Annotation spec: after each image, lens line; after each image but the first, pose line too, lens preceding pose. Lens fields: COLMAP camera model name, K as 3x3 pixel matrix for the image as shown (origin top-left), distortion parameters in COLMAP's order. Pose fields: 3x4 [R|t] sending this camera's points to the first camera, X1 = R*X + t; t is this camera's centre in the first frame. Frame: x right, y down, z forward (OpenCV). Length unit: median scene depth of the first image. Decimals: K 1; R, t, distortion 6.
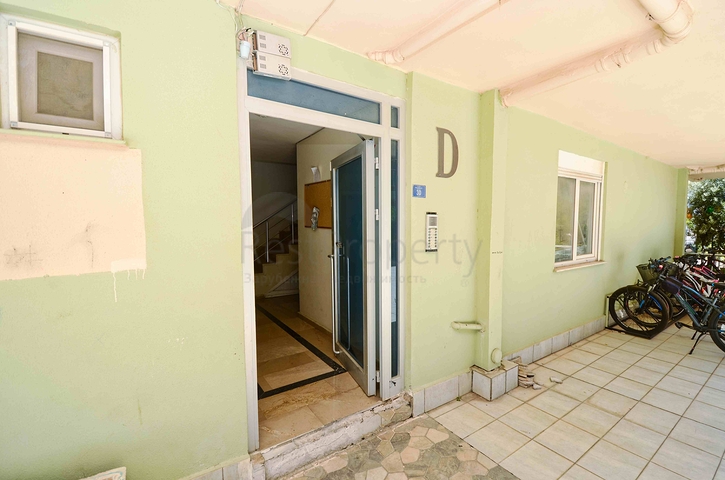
lens RADIAL K [[320.5, 0, 381.3], [0, 320.5, 244.9], [0, 0, 1]] dist [0.002699, -0.015615]
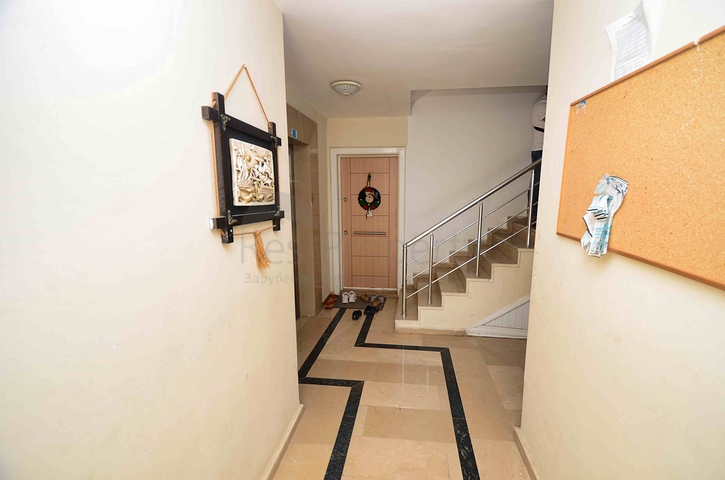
lens RADIAL K [[320.5, 0, 381.3], [0, 320.5, 244.9], [0, 0, 1]] dist [0.002699, -0.015615]
pose [[0.748069, 0.114340, -0.653697, -0.133524], [-0.051189, 0.992052, 0.114944, -0.063820], [0.661644, -0.052524, 0.747976, 0.539252]]
